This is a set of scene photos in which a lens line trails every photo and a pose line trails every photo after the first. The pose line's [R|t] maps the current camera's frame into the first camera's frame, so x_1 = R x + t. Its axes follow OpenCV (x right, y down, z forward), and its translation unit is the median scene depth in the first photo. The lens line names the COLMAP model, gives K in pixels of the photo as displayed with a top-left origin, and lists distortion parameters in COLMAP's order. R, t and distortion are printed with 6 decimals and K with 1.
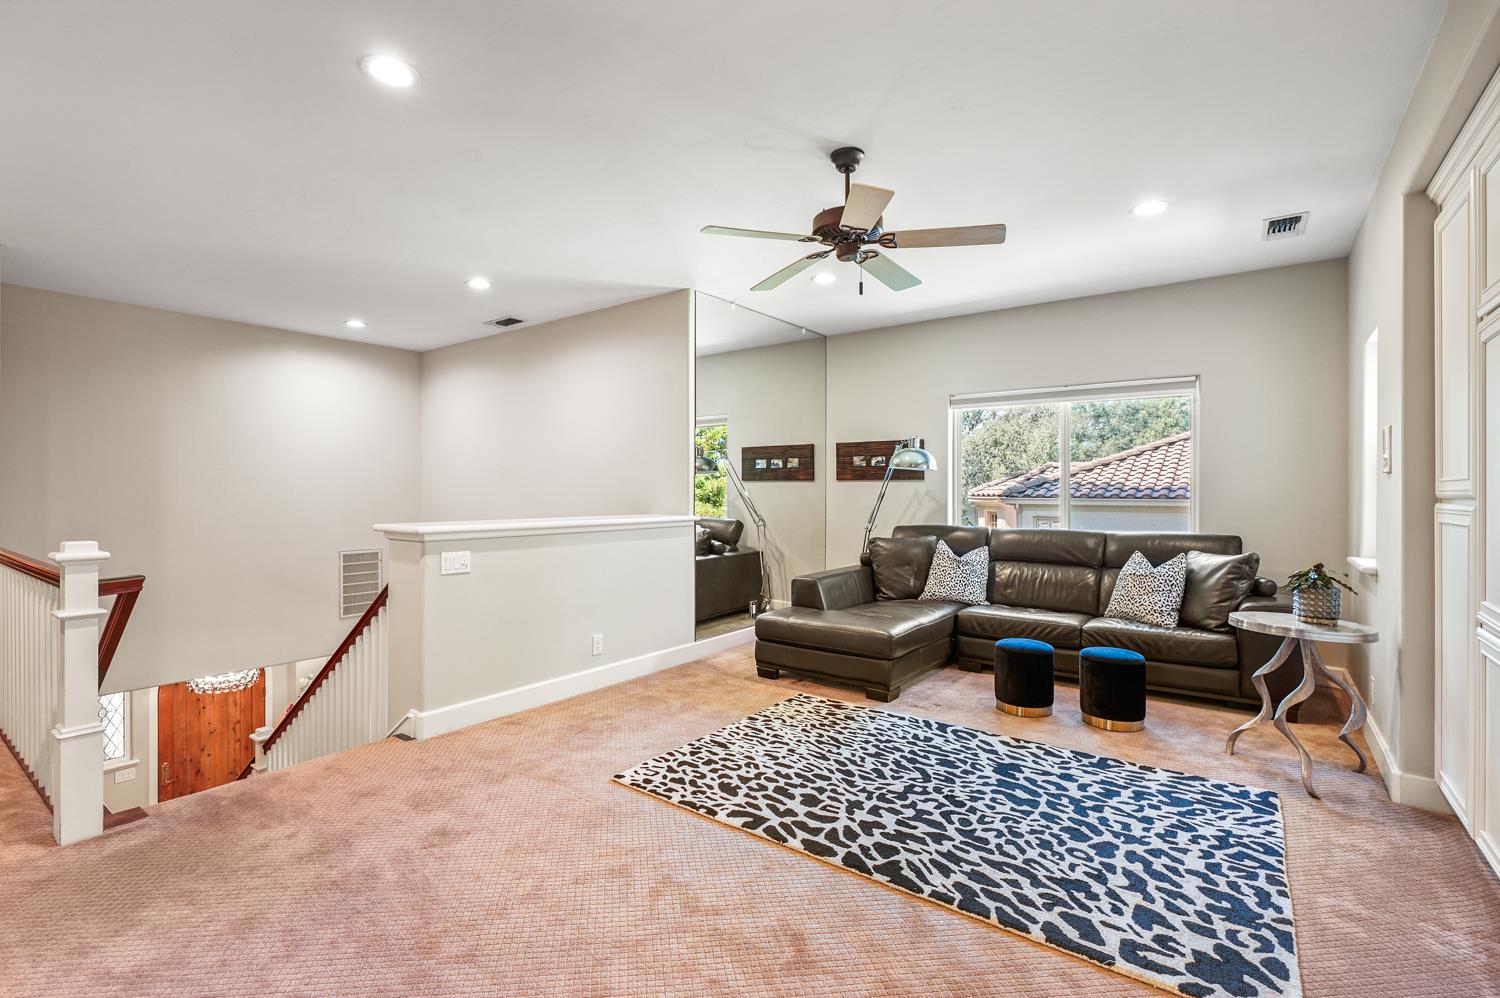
lens RADIAL K [[682.1, 0, 749.0], [0, 682.1, 484.6], [0, 0, 1]] dist [-0.000760, 0.000764]
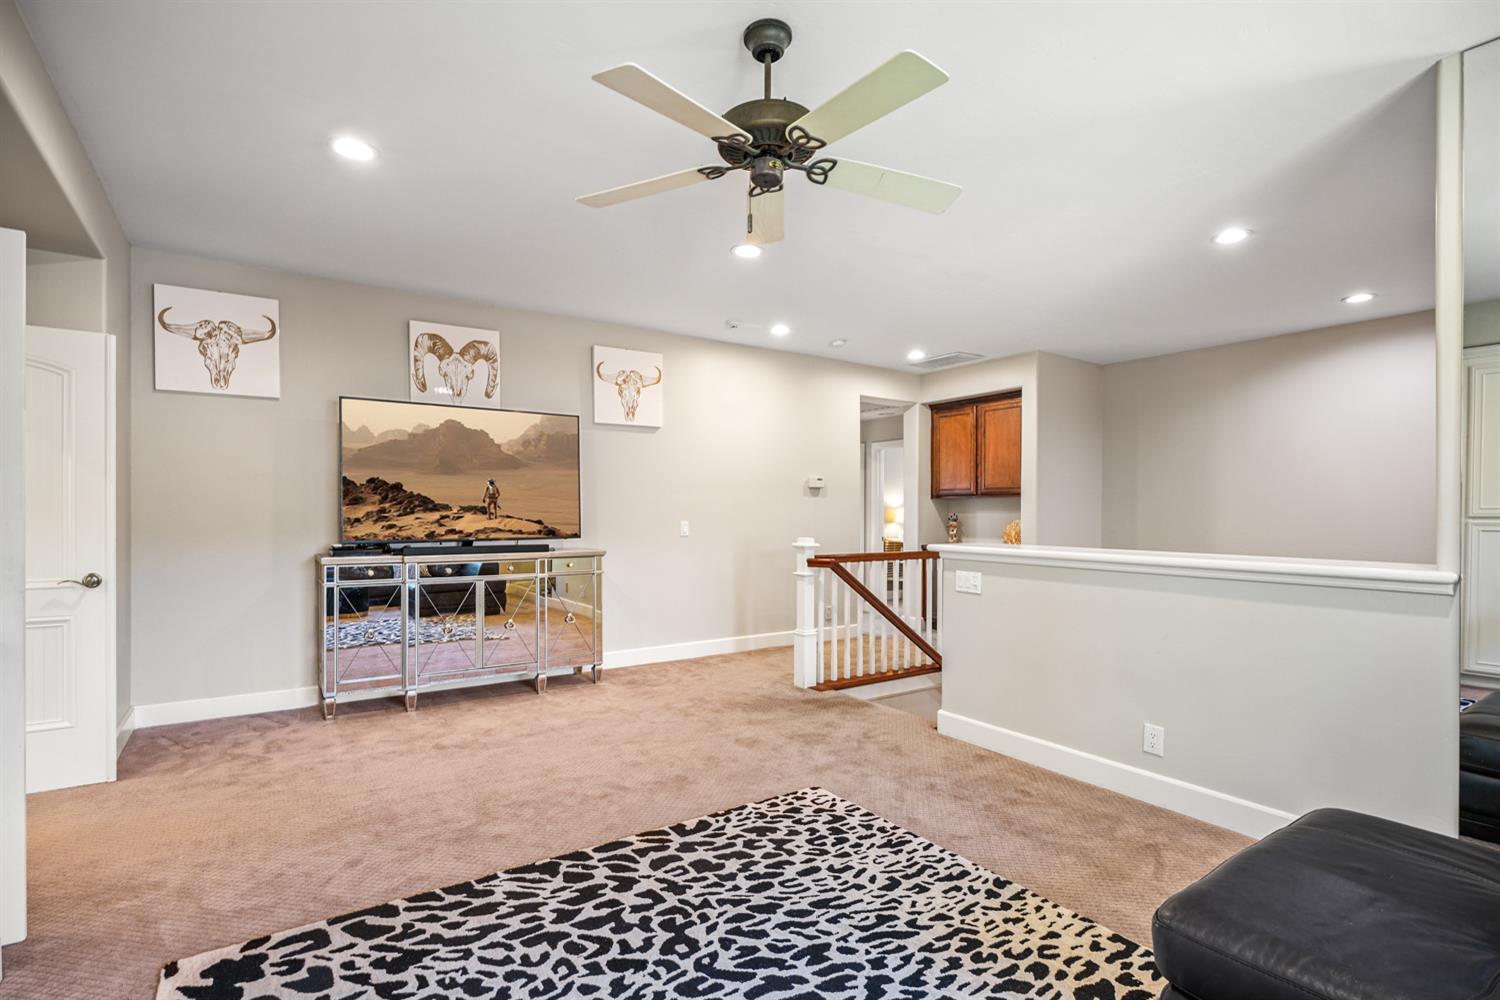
lens RADIAL K [[707.1, 0, 723.9], [0, 707.1, 518.8], [0, 0, 1]] dist [-0.005574, 0.000037]
pose [[-0.341674, 0.005455, -0.939803, 0.901285], [0.003538, 0.999984, 0.004518, 0.015364], [0.939812, -0.001781, -0.341687, 1.293425]]
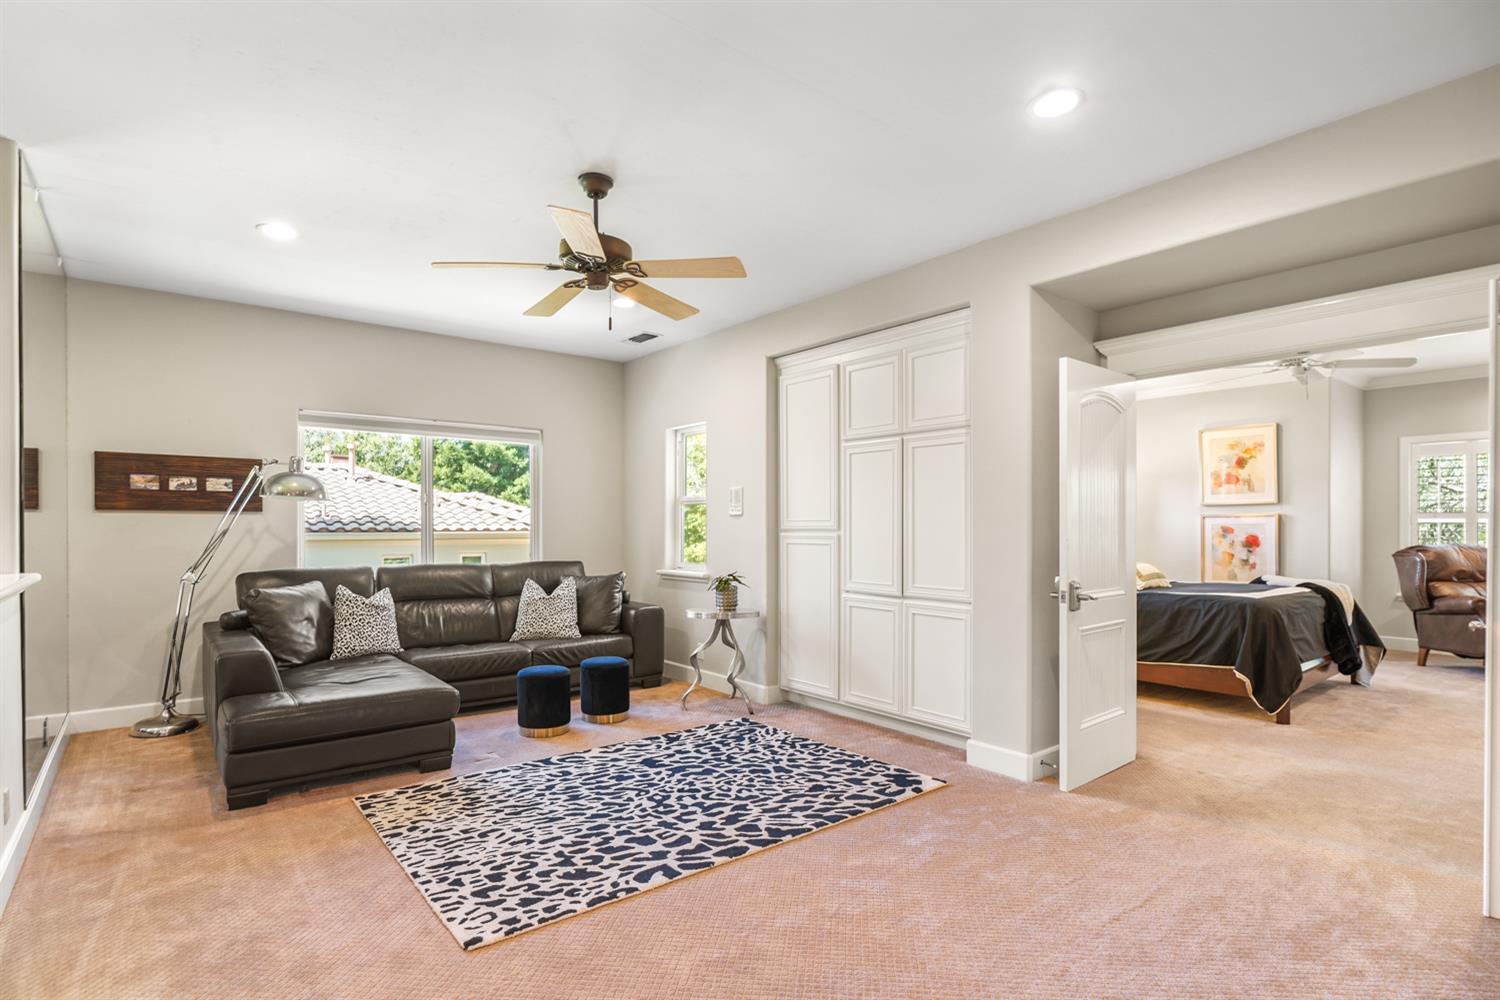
lens RADIAL K [[738.1, 0, 728.4], [0, 738.1, 516.5], [0, 0, 1]] dist [-0.011142, 0.001001]
pose [[0.265014, 0.012615, 0.964162, -0.880416], [-0.008743, 0.999905, -0.010680, 0.006073], [-0.964205, -0.005599, 0.265099, 0.583956]]
